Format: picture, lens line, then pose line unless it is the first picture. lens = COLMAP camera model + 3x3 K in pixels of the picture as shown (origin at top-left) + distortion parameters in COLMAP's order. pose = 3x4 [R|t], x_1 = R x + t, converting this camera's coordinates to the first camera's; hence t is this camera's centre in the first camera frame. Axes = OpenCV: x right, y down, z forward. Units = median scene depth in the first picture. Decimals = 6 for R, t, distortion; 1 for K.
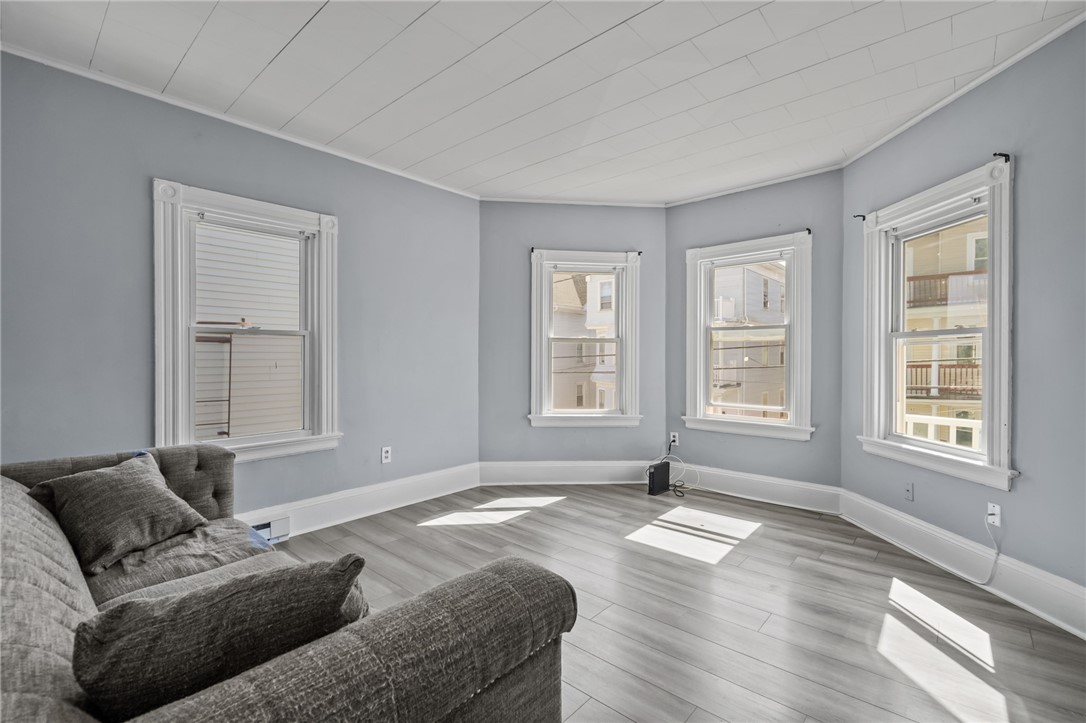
lens RADIAL K [[475.5, 0, 536.2], [0, 475.5, 363.0], [0, 0, 1]] dist [0.002126, -0.006849]
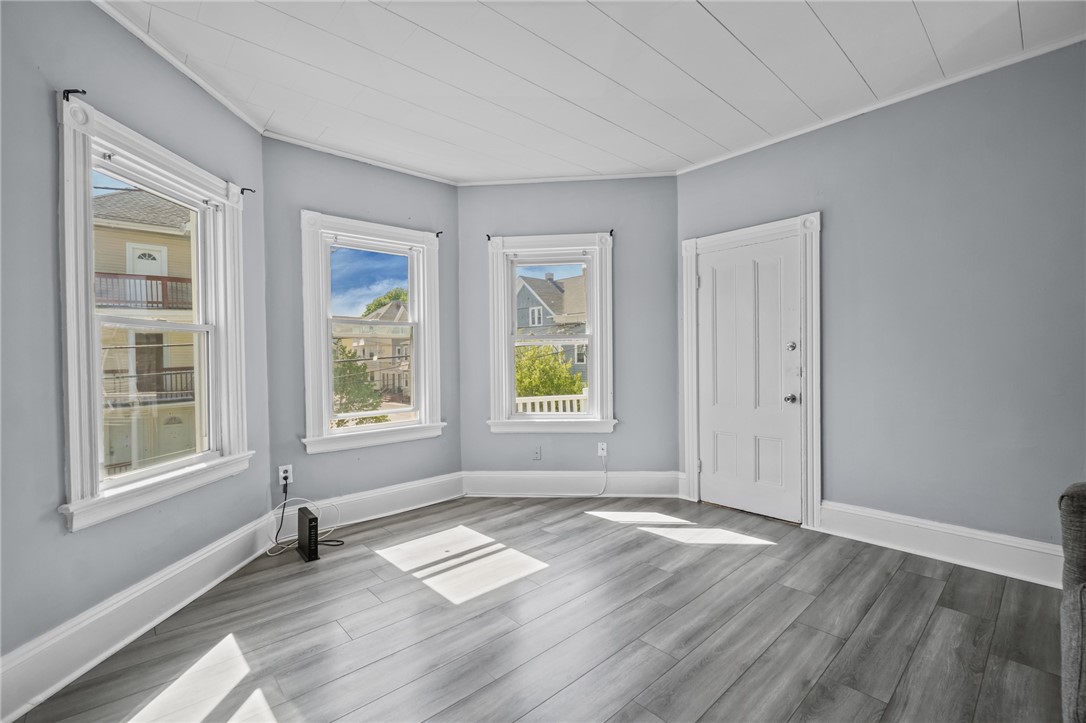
lens RADIAL K [[475.5, 0, 536.2], [0, 475.5, 363.0], [0, 0, 1]] dist [0.002126, -0.006849]
pose [[0.103215, -0.019460, 0.994469, -0.477608], [0.027116, 0.999492, 0.016744, -0.008173], [-0.994289, 0.025238, 0.103690, 0.736503]]
